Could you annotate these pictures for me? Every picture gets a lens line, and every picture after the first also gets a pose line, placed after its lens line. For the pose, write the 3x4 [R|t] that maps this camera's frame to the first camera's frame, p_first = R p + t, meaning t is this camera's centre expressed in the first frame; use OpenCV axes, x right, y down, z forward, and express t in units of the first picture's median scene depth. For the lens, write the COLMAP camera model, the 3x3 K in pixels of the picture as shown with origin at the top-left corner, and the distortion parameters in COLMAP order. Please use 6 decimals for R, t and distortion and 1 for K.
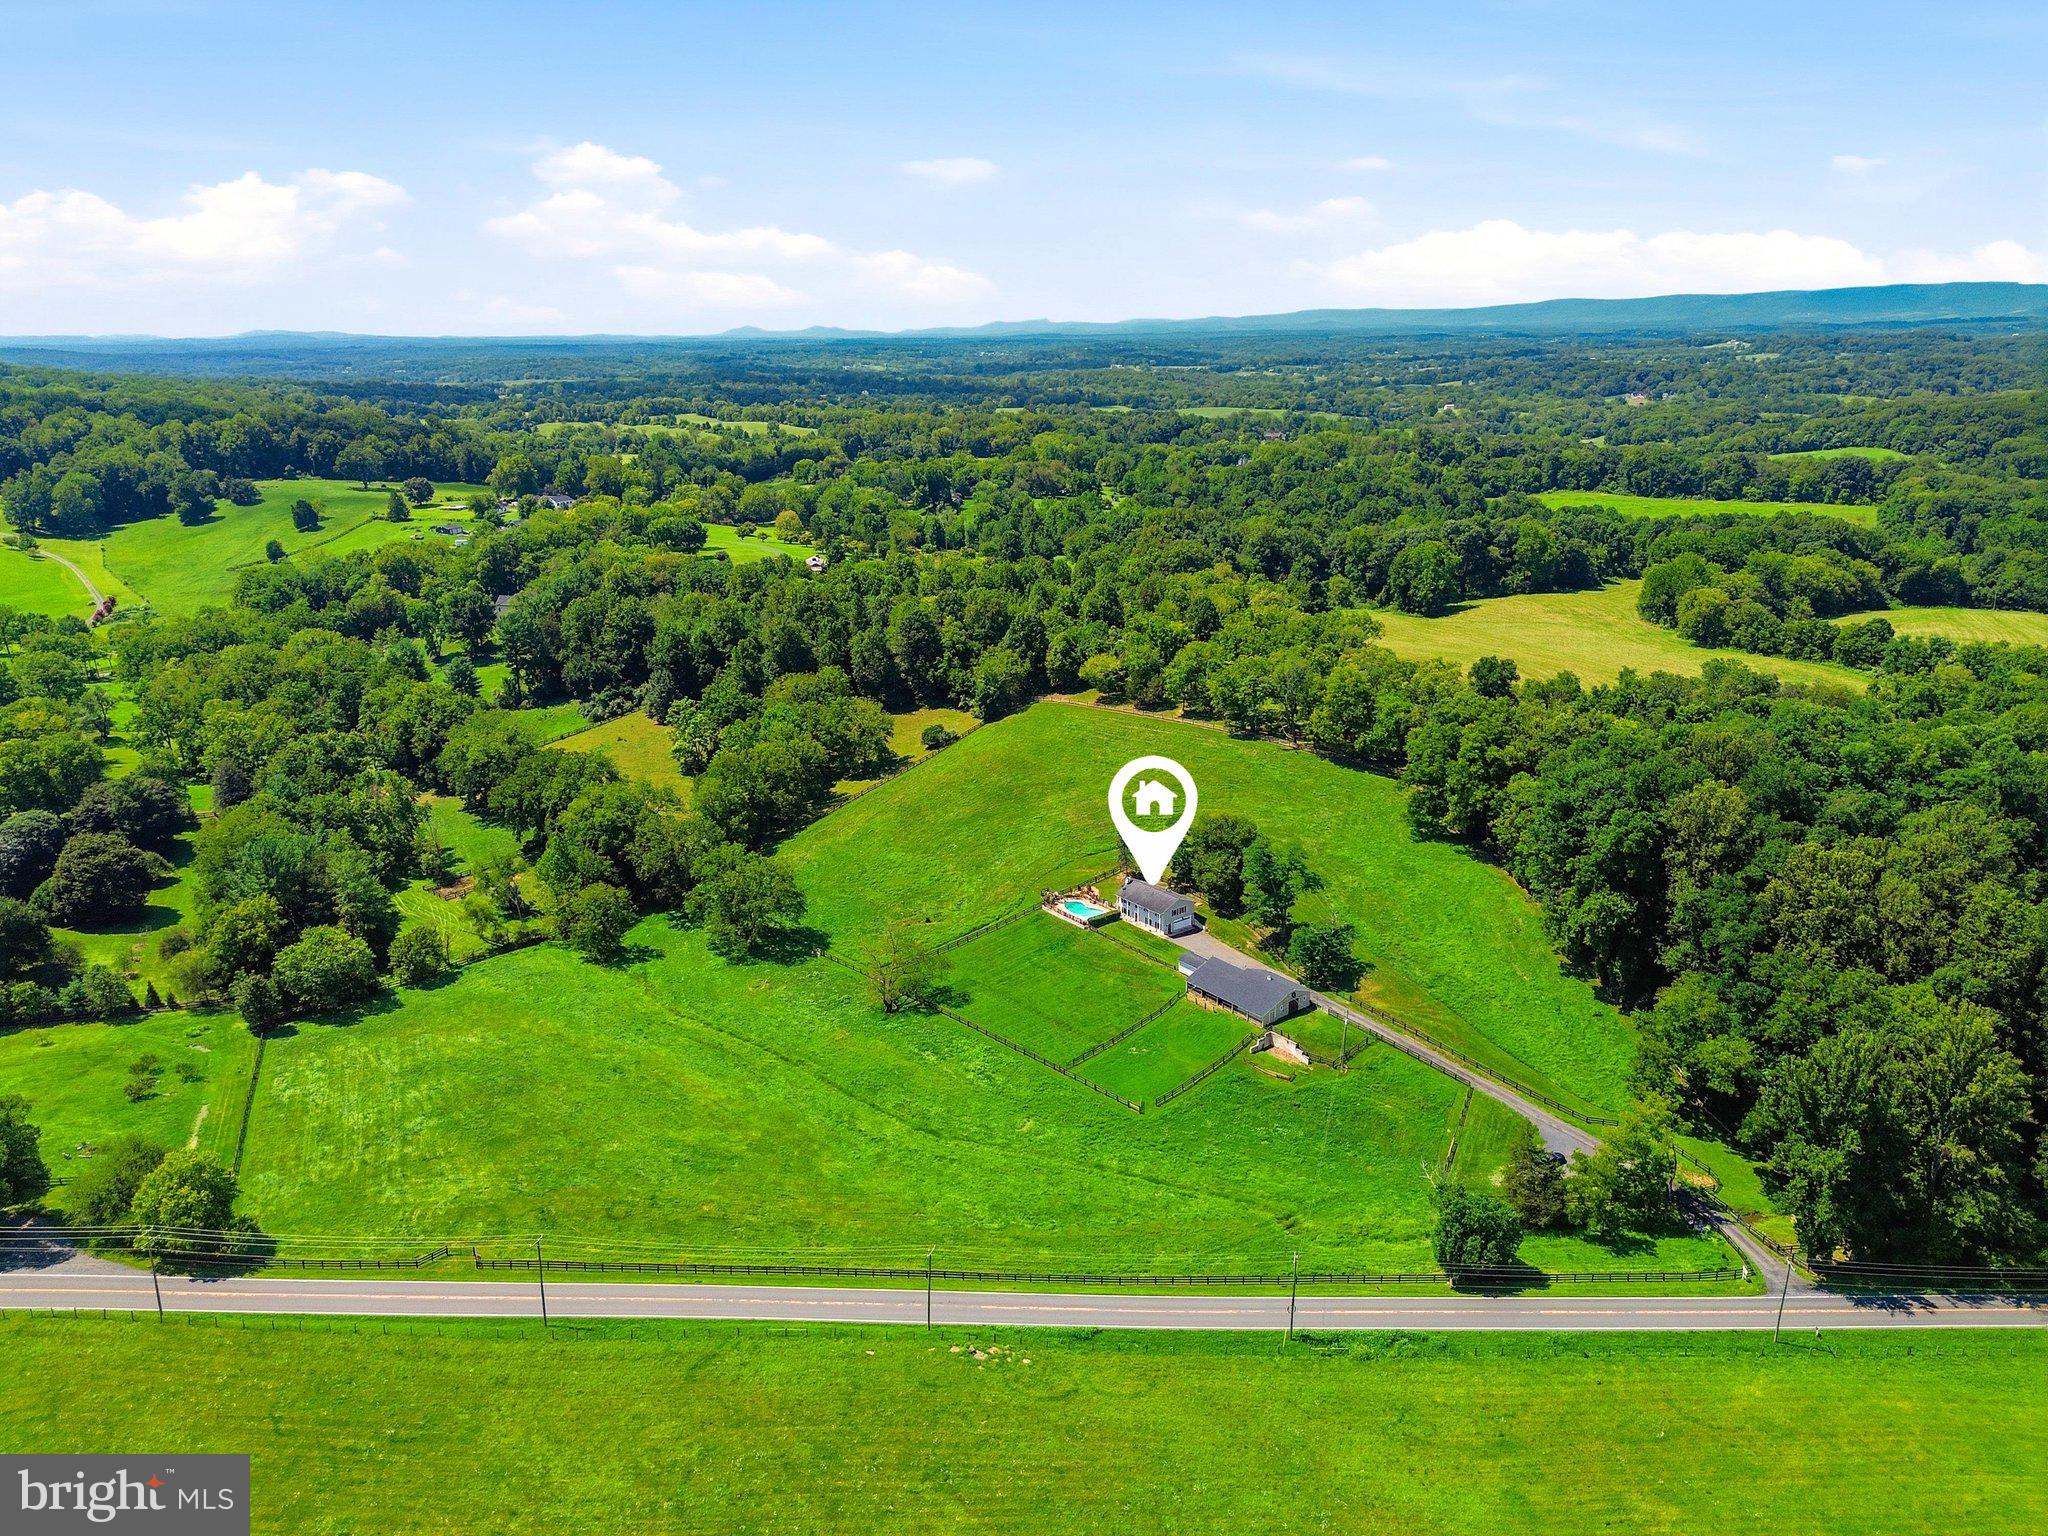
lens RADIAL K [[1470.8, 0, 1017.2], [0, 1470.8, 770.8], [0, 0, 1]] dist [0.103440, -0.124311]
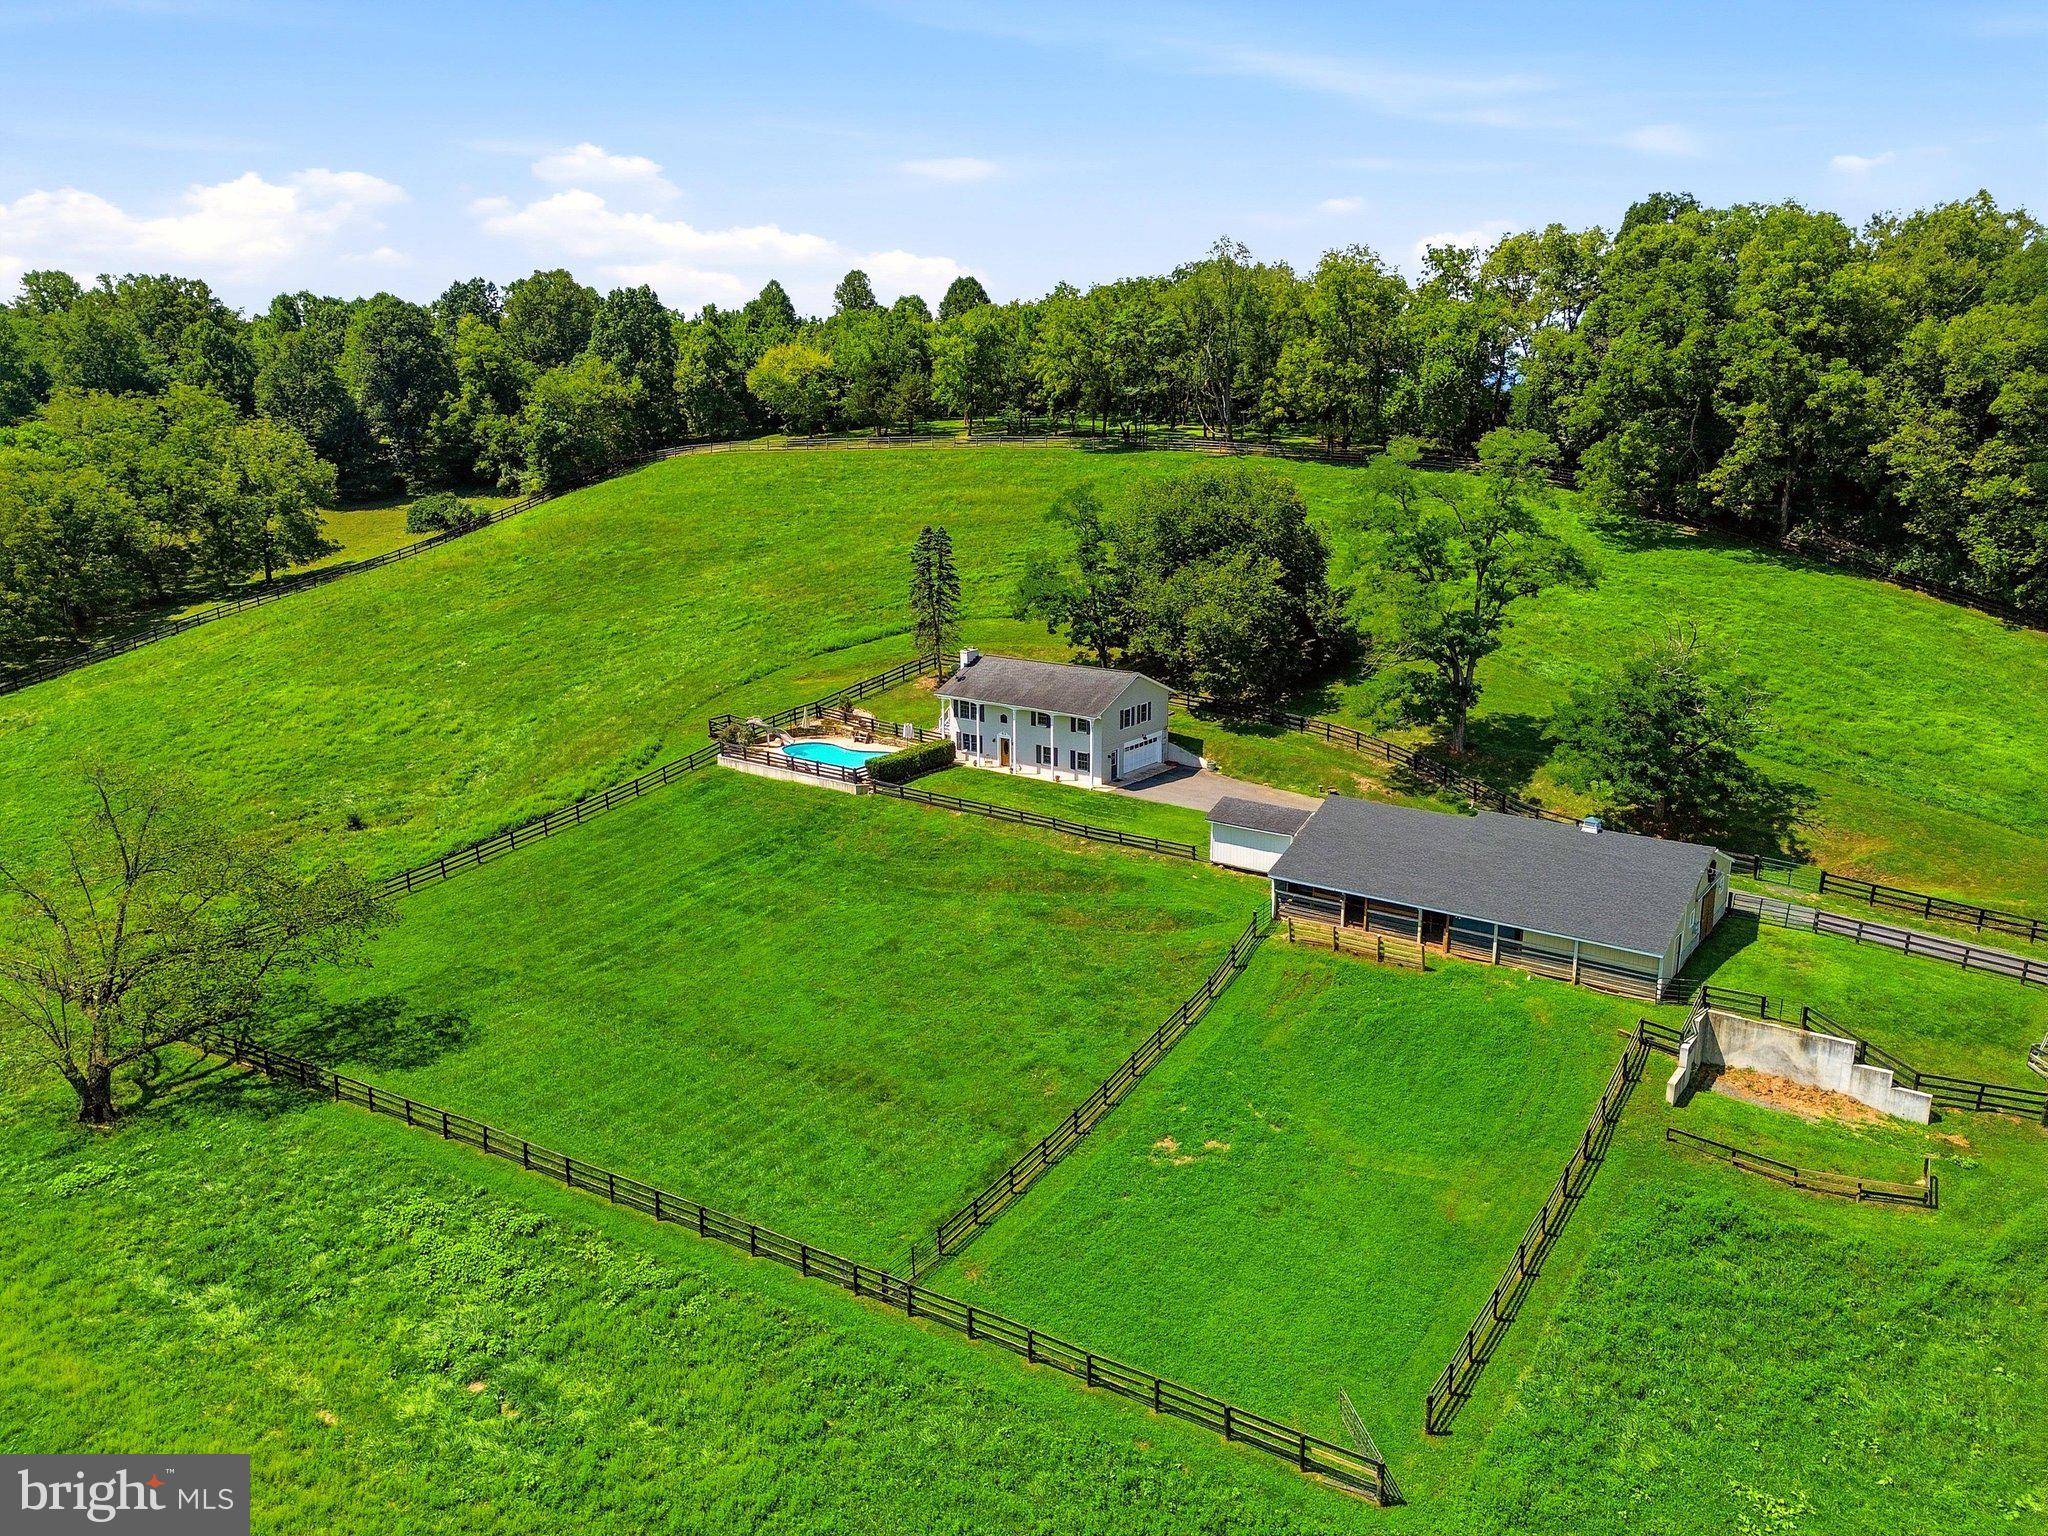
lens RADIAL K [[1470.8, 0, 1017.2], [0, 1470.8, 770.8], [0, 0, 1]] dist [0.103440, -0.124311]
pose [[0.967261, -0.059209, 0.246781, -0.000443], [0.072082, 0.996452, -0.043453, 0.120289], [-0.243333, 0.059819, 0.968097, 0.678466]]
